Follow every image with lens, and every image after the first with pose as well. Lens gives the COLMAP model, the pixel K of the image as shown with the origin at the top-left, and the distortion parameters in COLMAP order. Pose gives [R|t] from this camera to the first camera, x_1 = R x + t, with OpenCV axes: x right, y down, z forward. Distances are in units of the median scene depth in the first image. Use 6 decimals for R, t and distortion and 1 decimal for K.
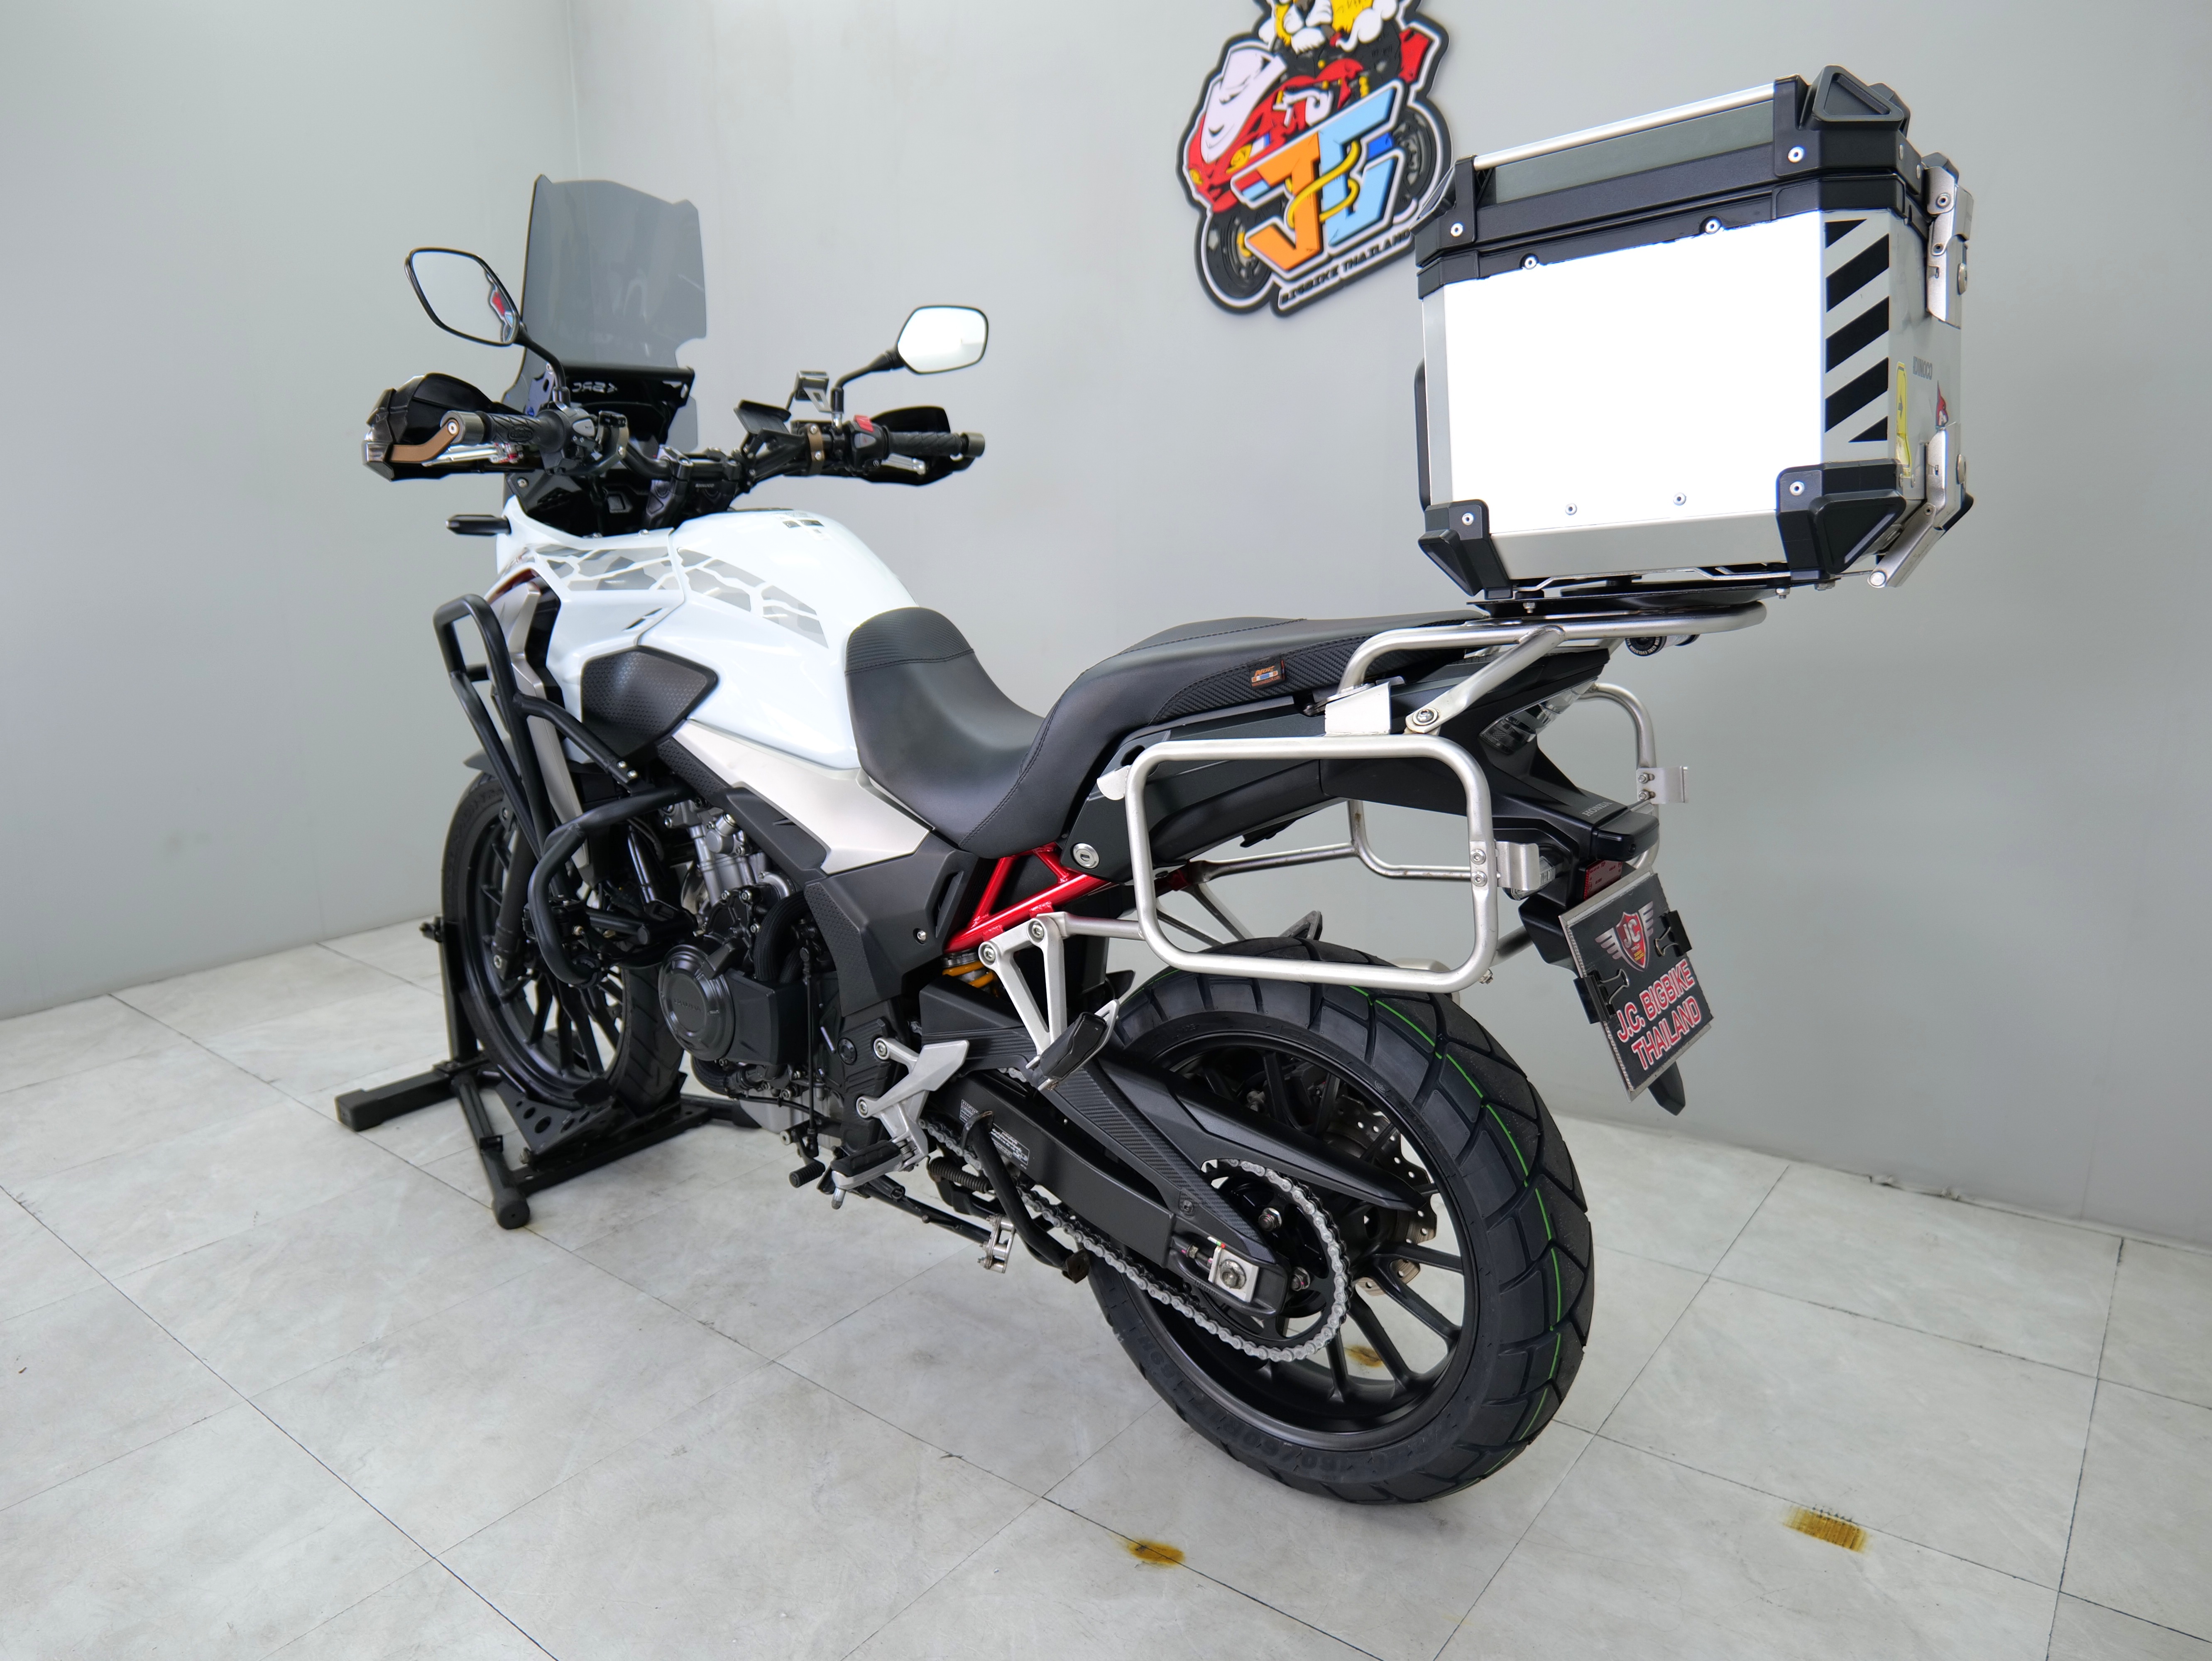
lens RADIAL K [[1484.1, 0, 1106.0], [0, 1484.1, 830.5], [0, 0, 1]] dist [-0.013747, 0.004302]
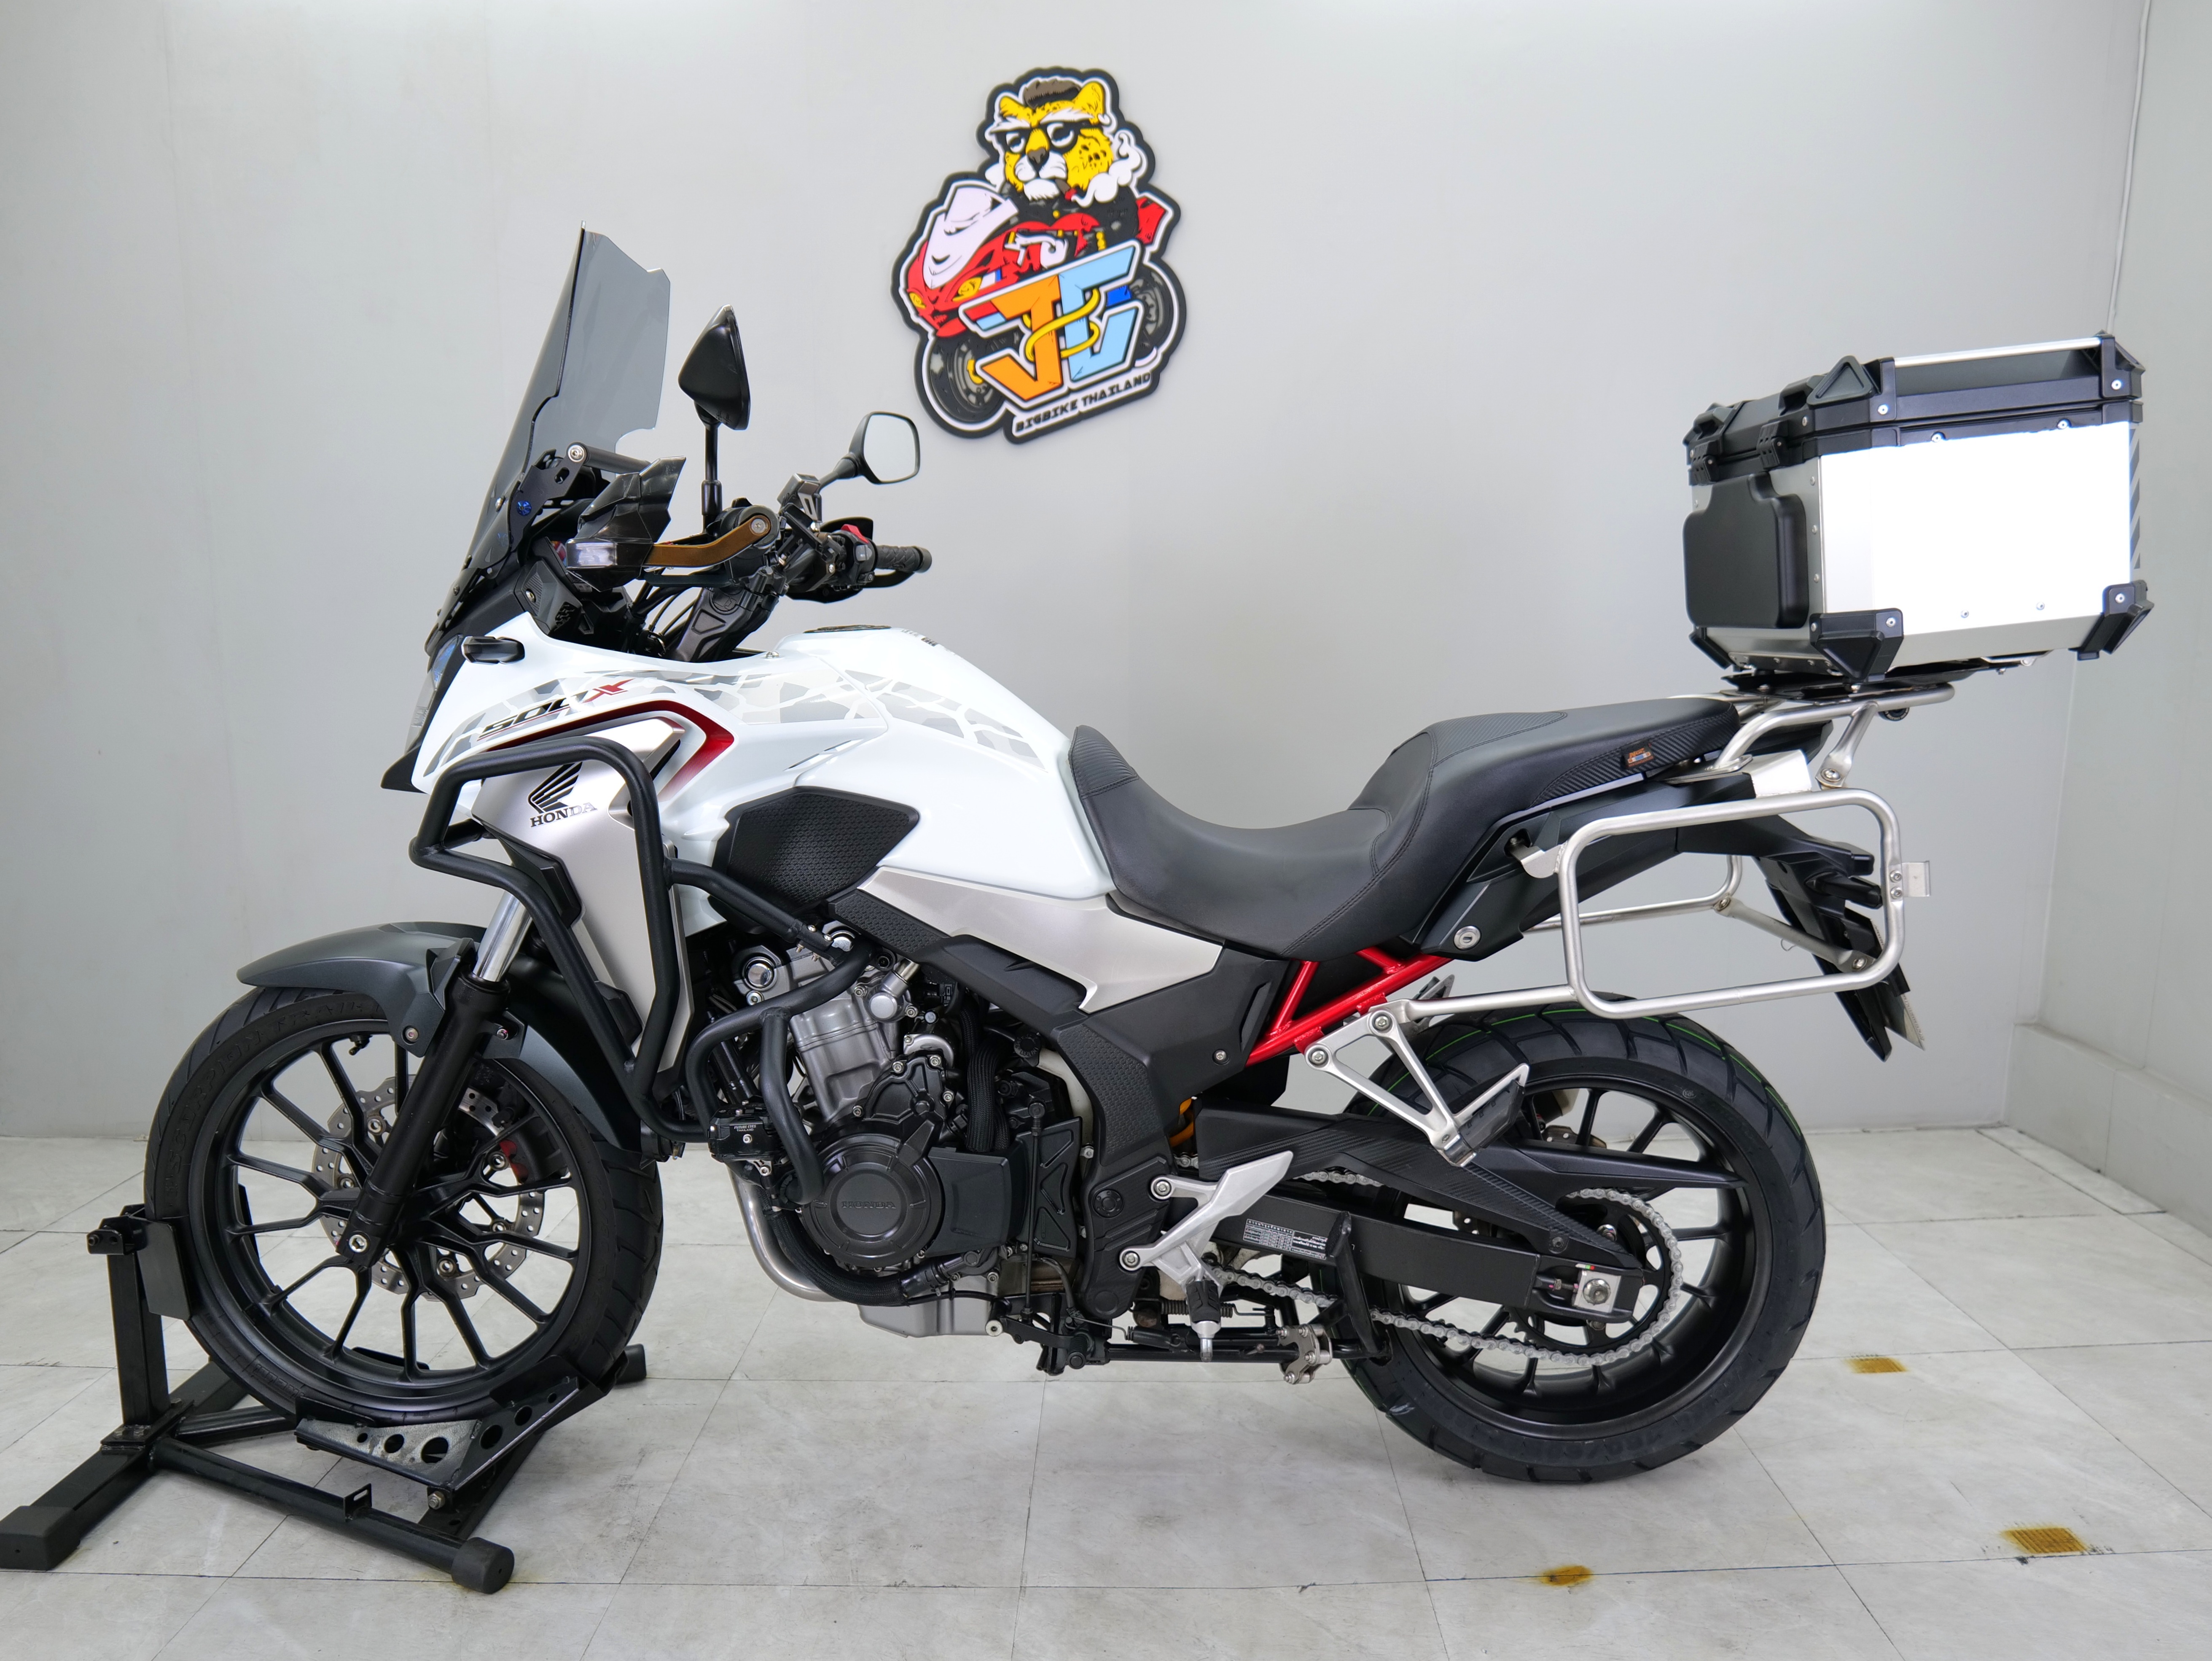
lens RADIAL K [[1499.1, 0, 1106.0], [0, 1499.1, 830.5], [0, 0, 1]] dist [-0.019230, 0.001057]
pose [[0.798218, -0.089776, 0.595641, -0.507073], [0.138882, 0.989619, -0.036959, -0.032996], [-0.586140, 0.112226, 0.802400, 0.162899]]
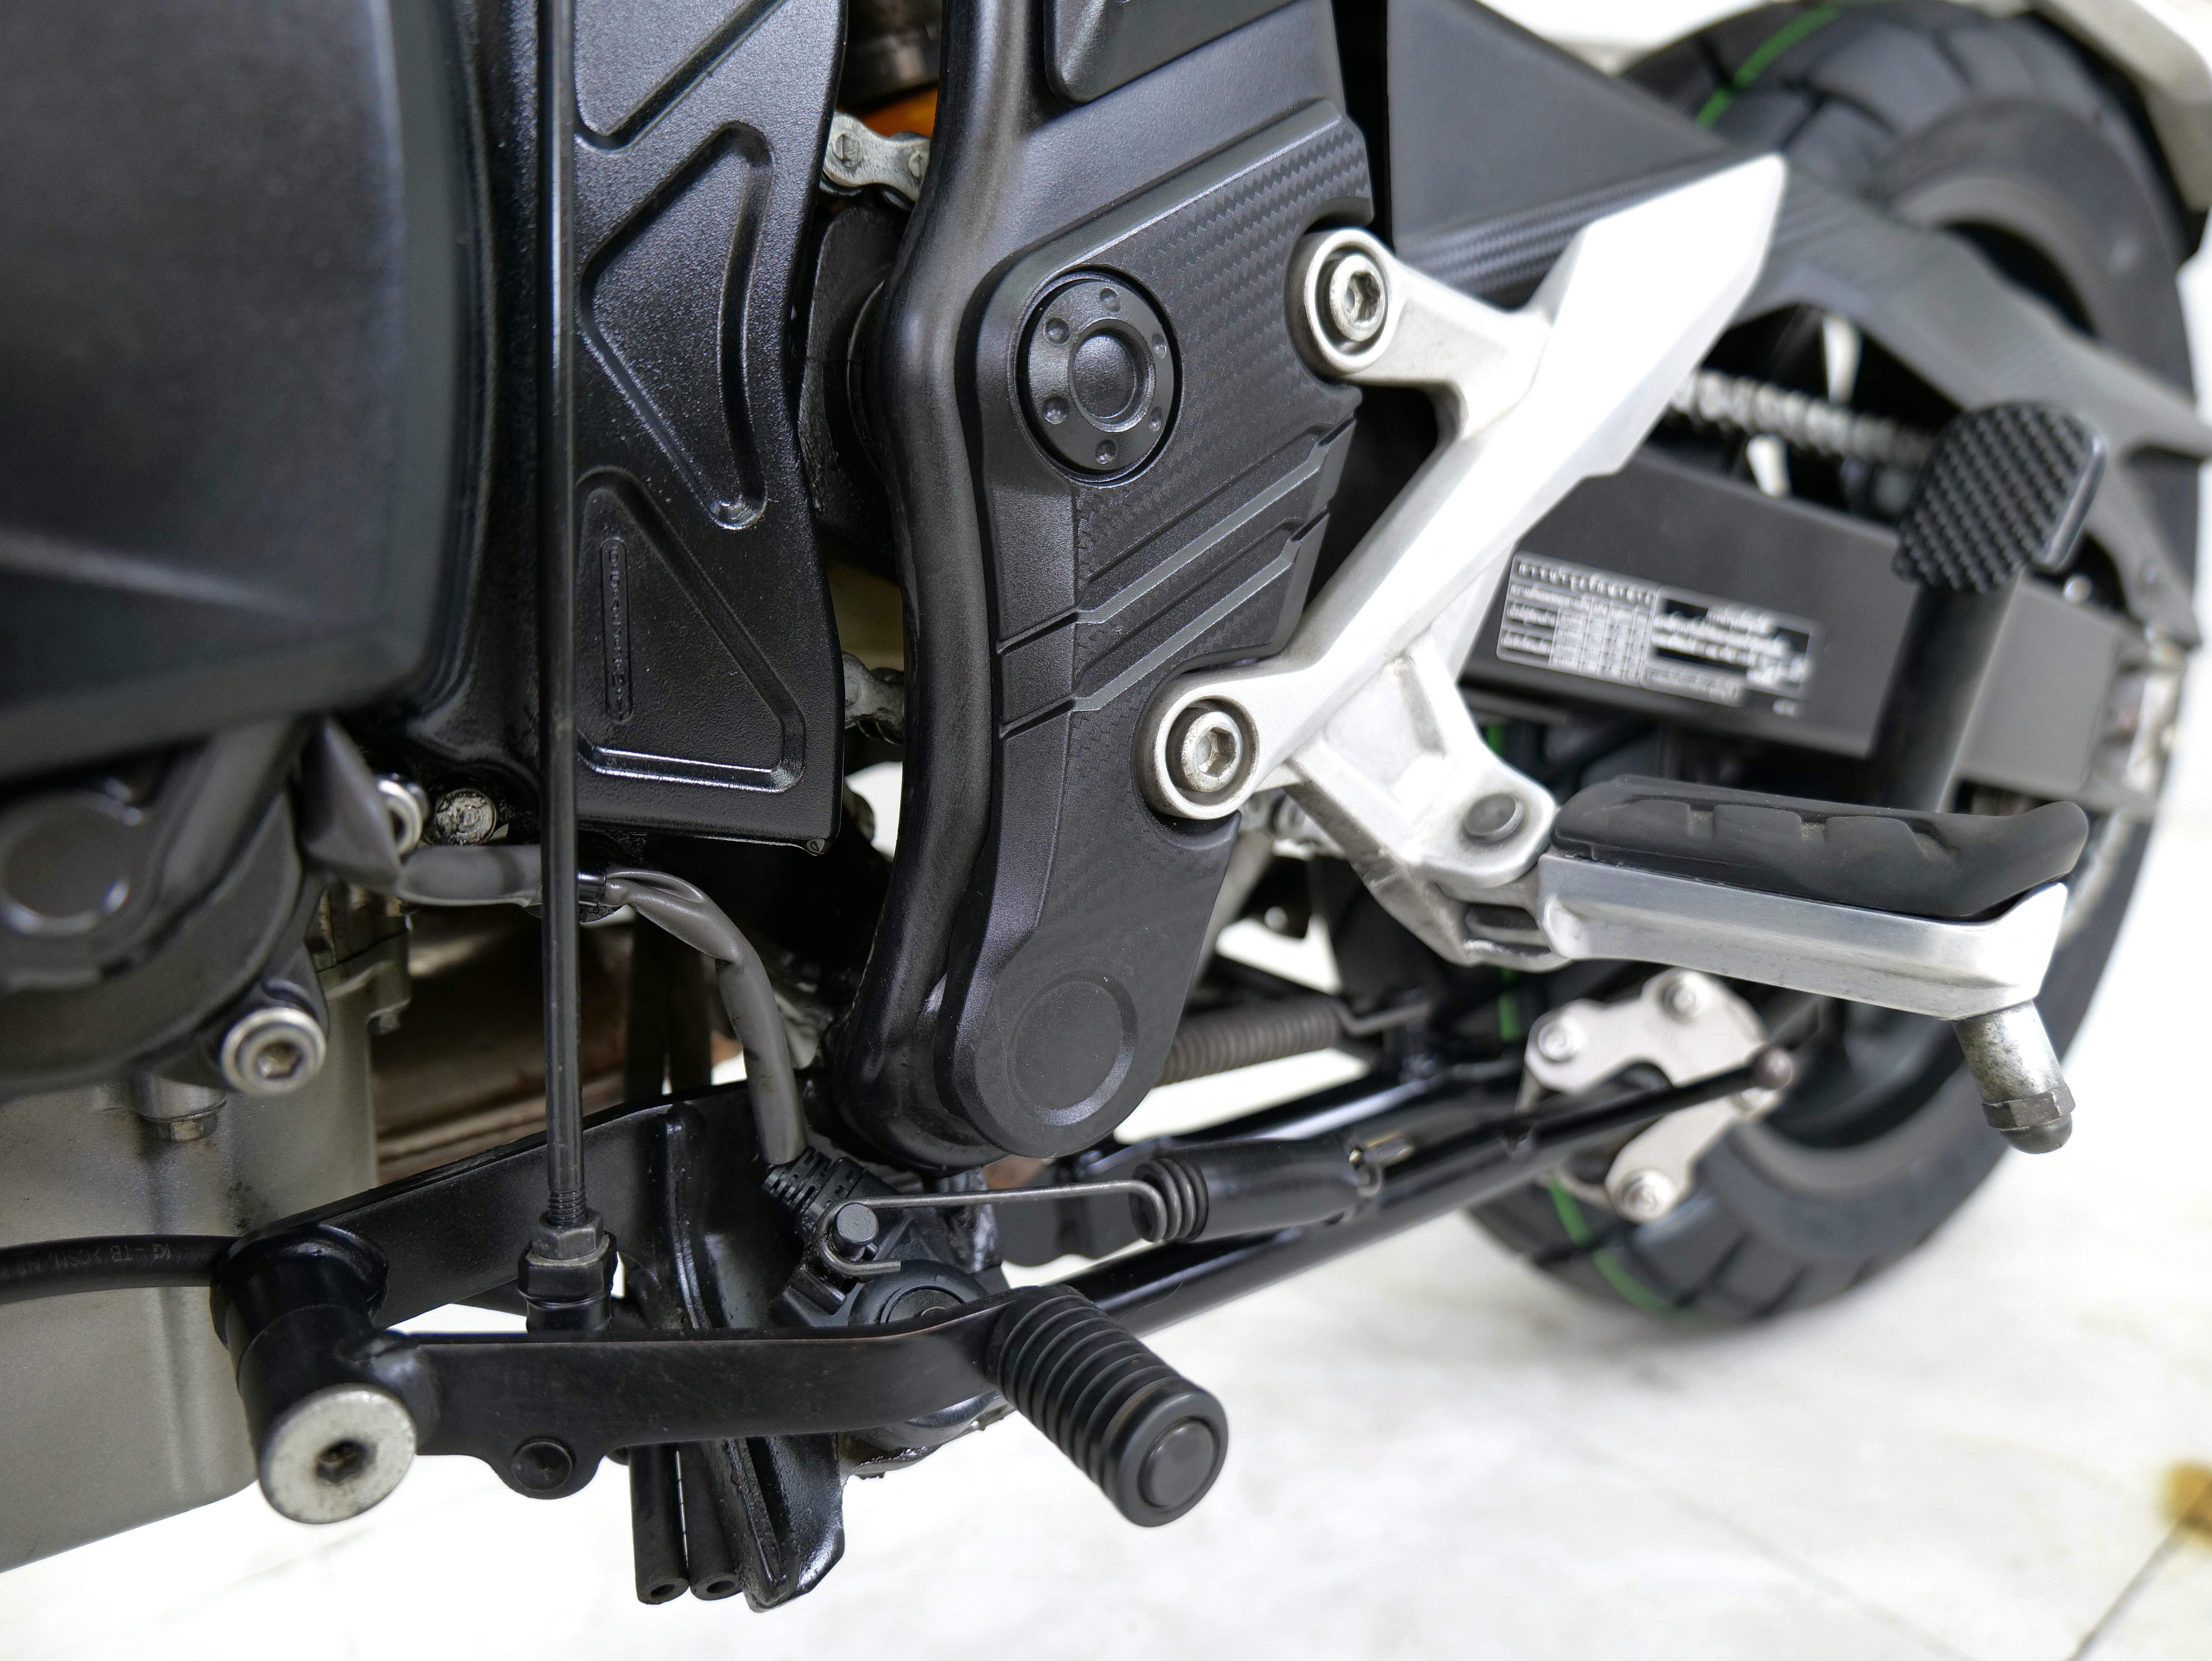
lens RADIAL K [[1484.1, 0, 1106.0], [0, 1484.1, 830.5], [0, 0, 1]] dist [-0.013747, 0.004302]
pose [[0.259124, -0.200010, 0.944908, -0.224057], [0.220177, 0.964797, 0.143840, 0.121855], [-0.940413, 0.170774, 0.294040, 0.691877]]
